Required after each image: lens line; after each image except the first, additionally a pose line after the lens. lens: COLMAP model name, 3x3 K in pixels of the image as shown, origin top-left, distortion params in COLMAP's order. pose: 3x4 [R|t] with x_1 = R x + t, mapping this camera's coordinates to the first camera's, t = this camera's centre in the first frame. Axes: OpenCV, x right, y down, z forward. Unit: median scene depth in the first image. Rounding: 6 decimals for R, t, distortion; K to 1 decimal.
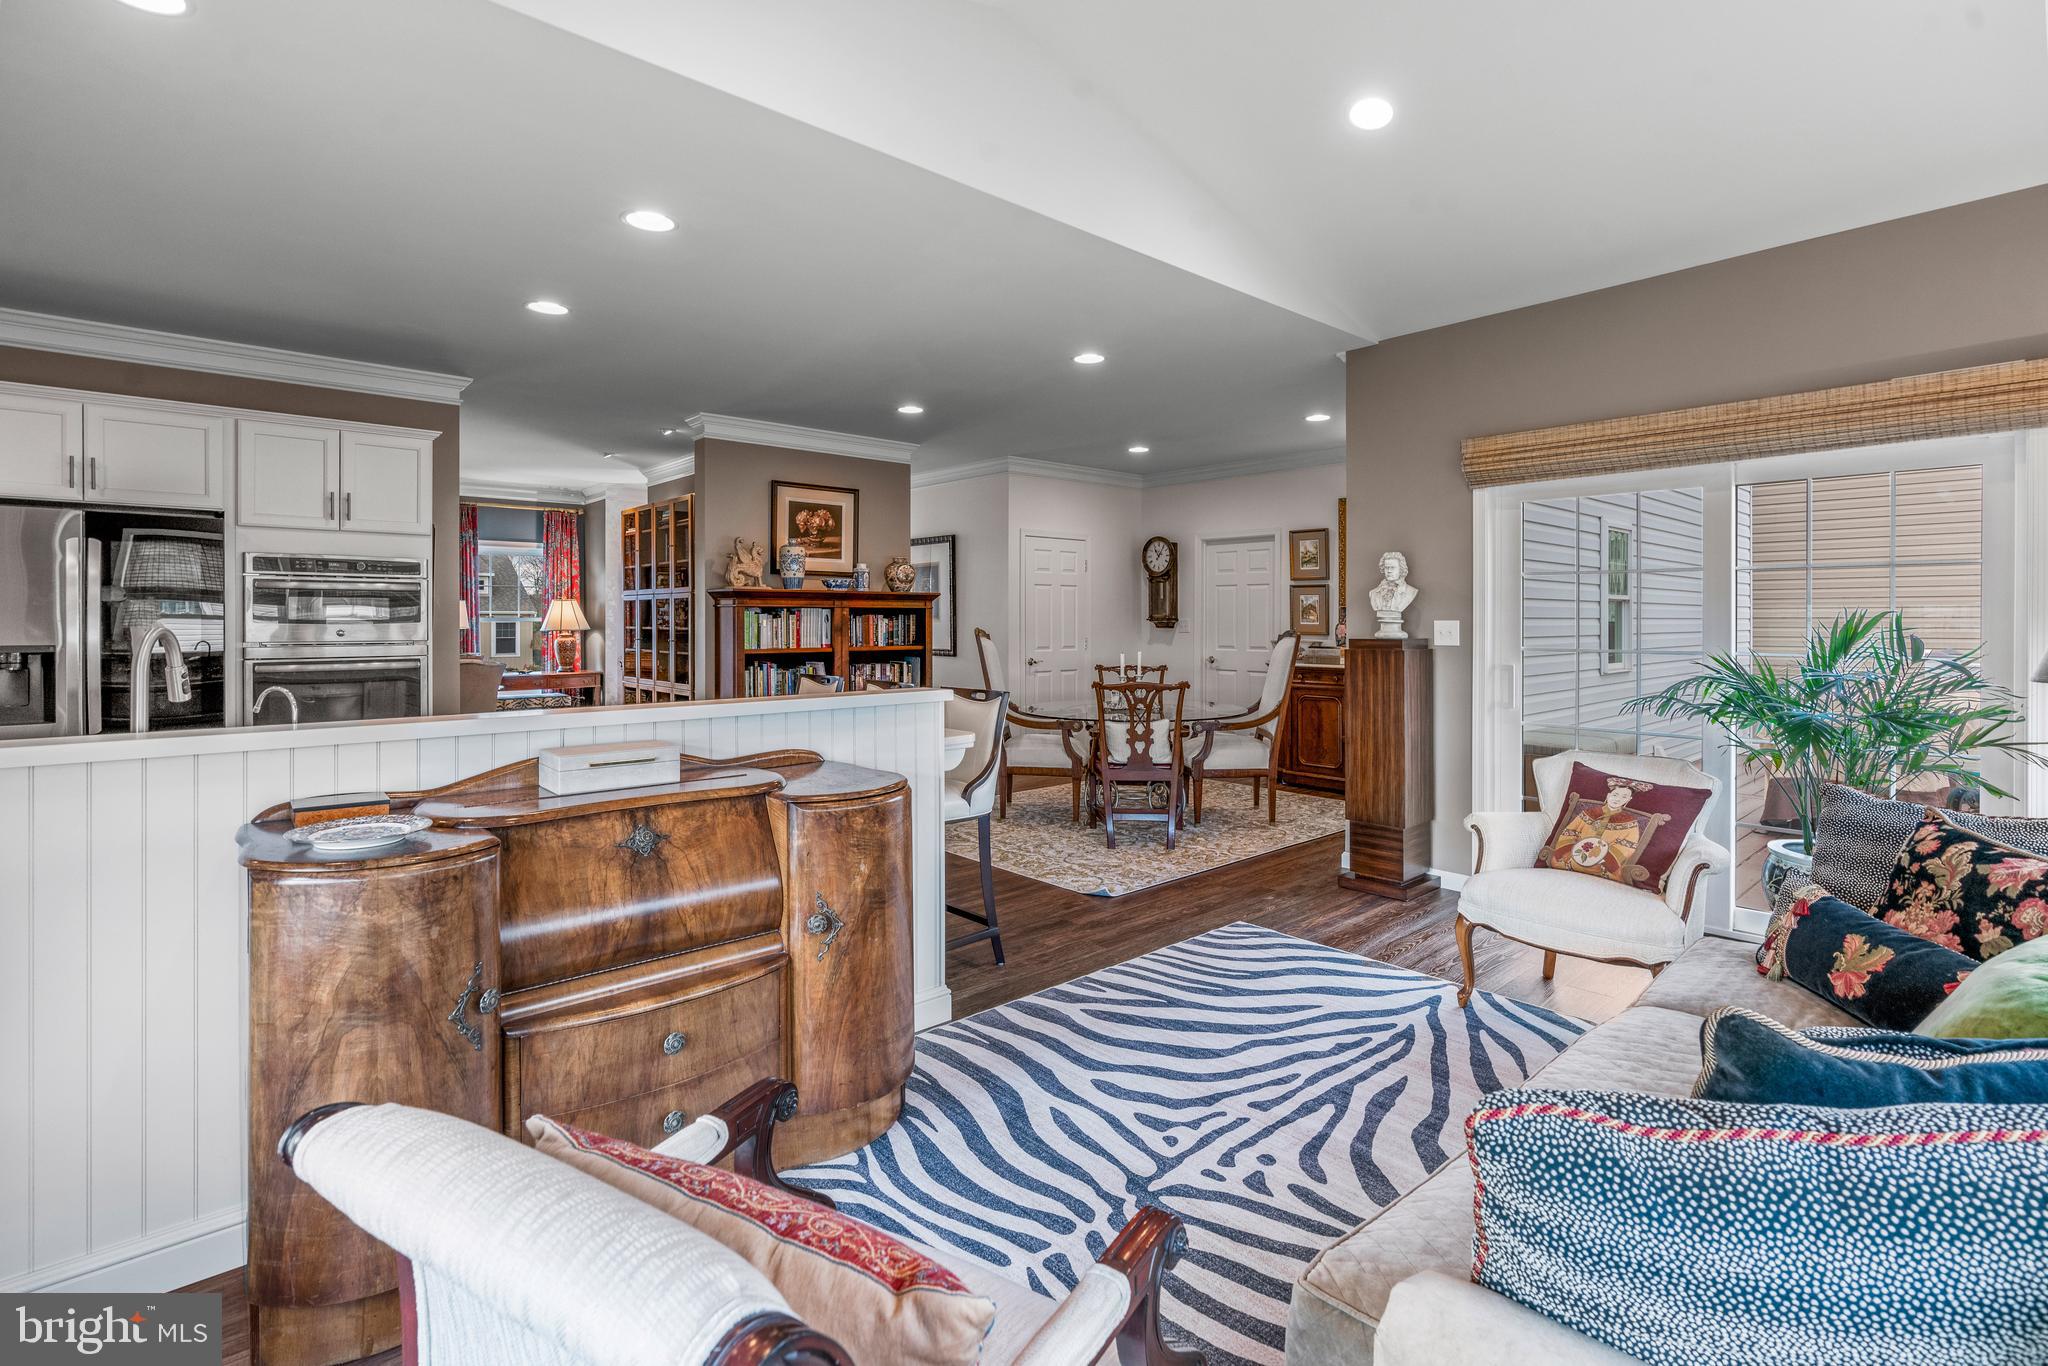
lens RADIAL K [[945.8, 0, 1027.5], [0, 945.8, 629.6], [0, 0, 1]] dist [-0.013375, 0.006336]
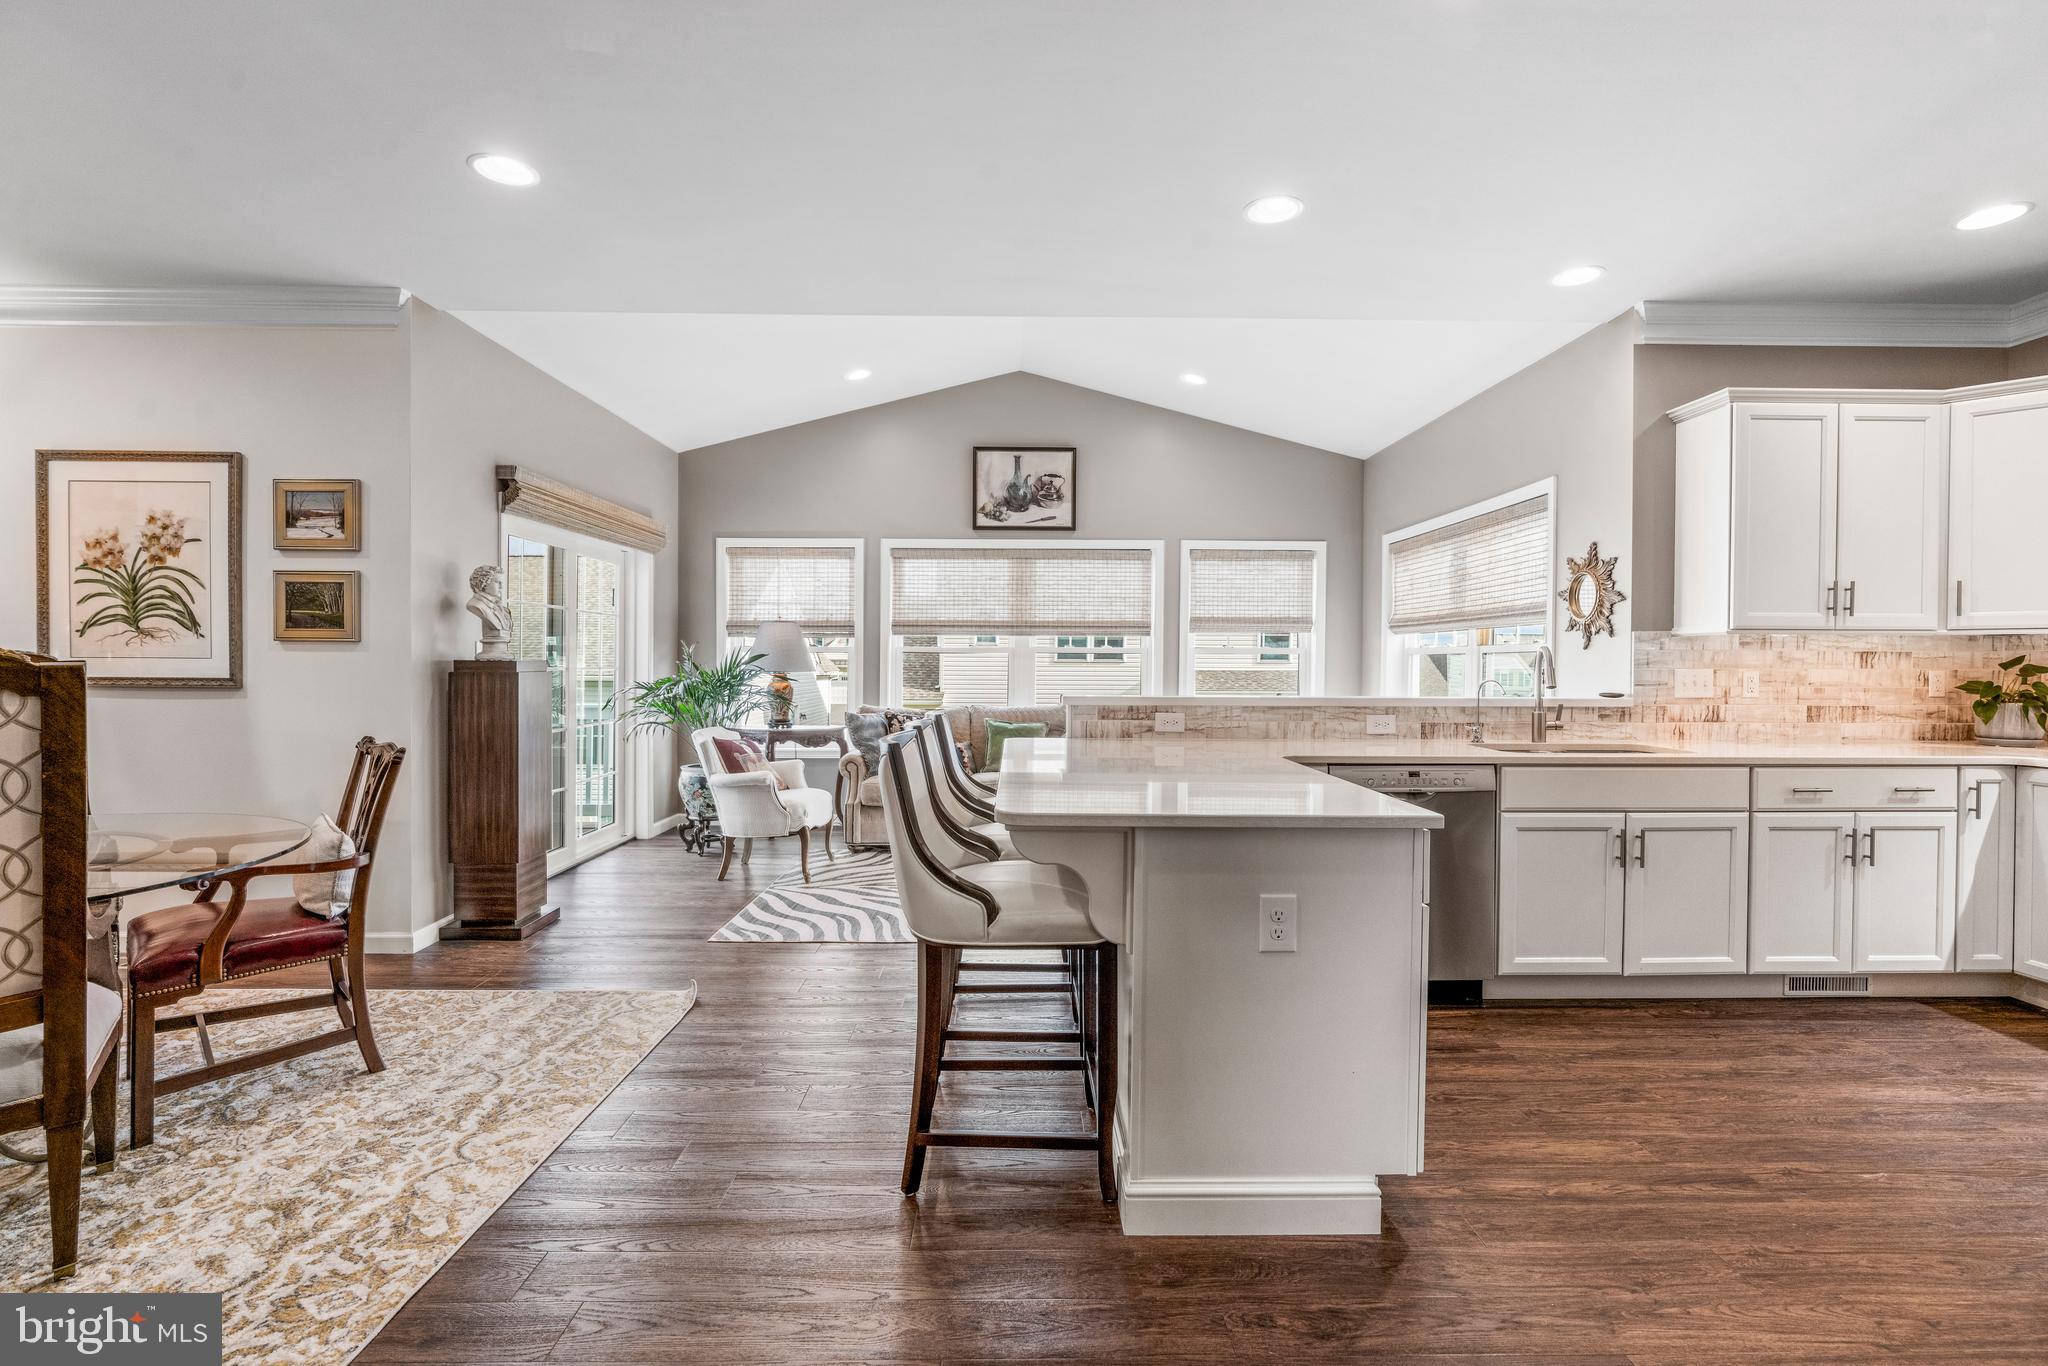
lens RADIAL K [[928.3, 0, 1031.0], [0, 928.3, 675.1], [0, 0, 1]] dist [-0.011664, 0.005673]
pose [[-0.756589, -0.011816, 0.653784, -0.490118], [0.002644, 0.999773, 0.021129, 0.005637], [-0.653885, 0.017714, -0.756386, 1.102738]]
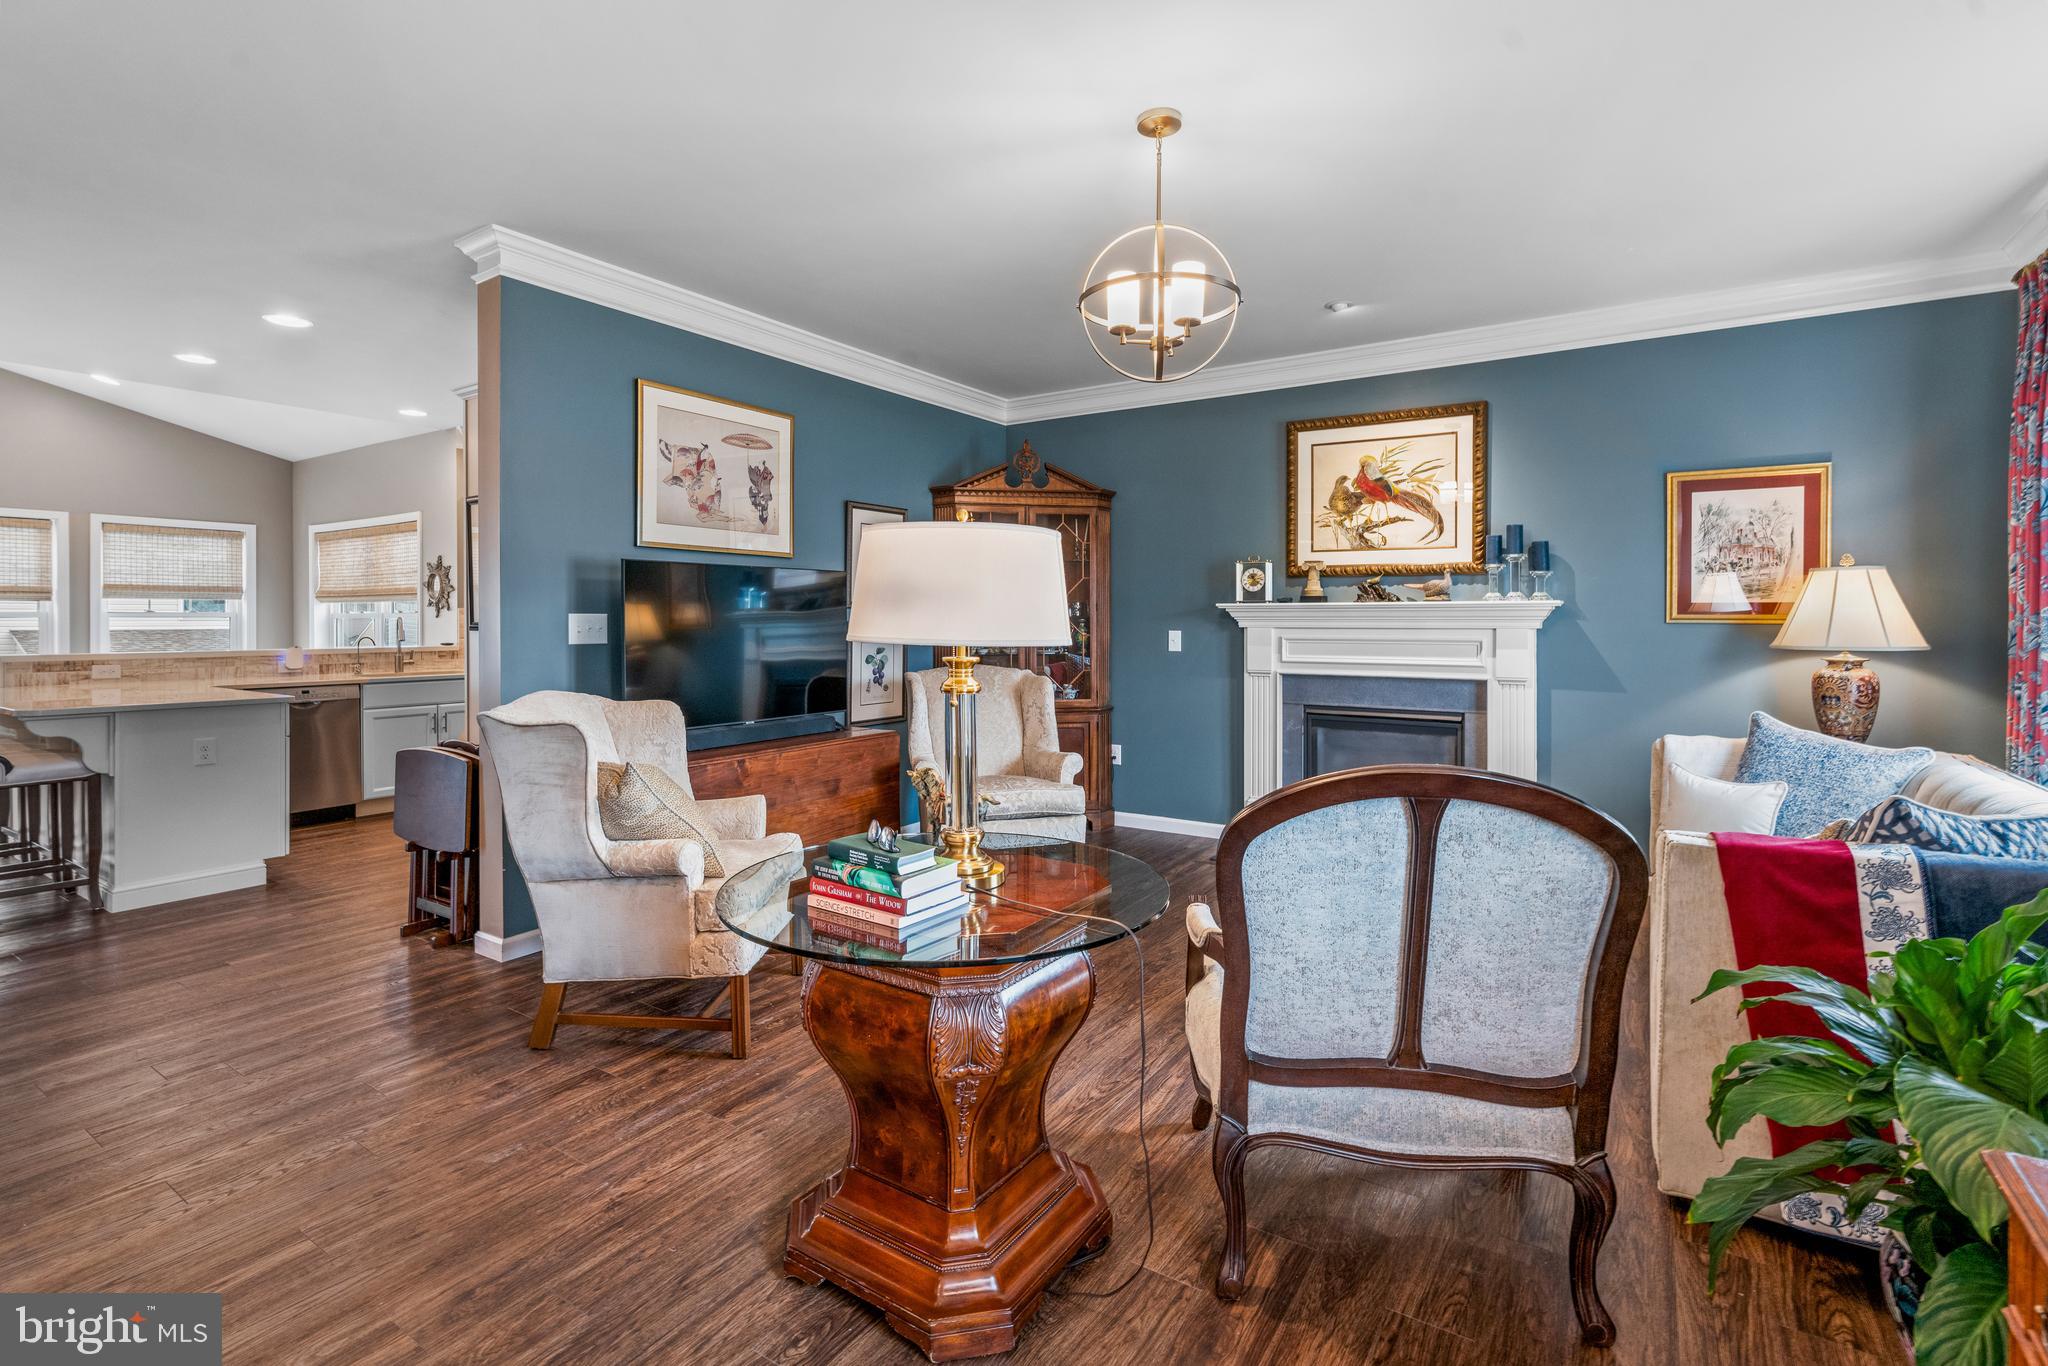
lens RADIAL K [[945.8, 0, 1027.5], [0, 945.8, 629.6], [0, 0, 1]] dist [-0.013375, 0.006336]
pose [[-0.965504, 0.002701, -0.260374, -0.785061], [-0.002776, 0.999783, 0.020664, -0.010846], [0.260373, 0.020674, -0.965287, 1.699313]]
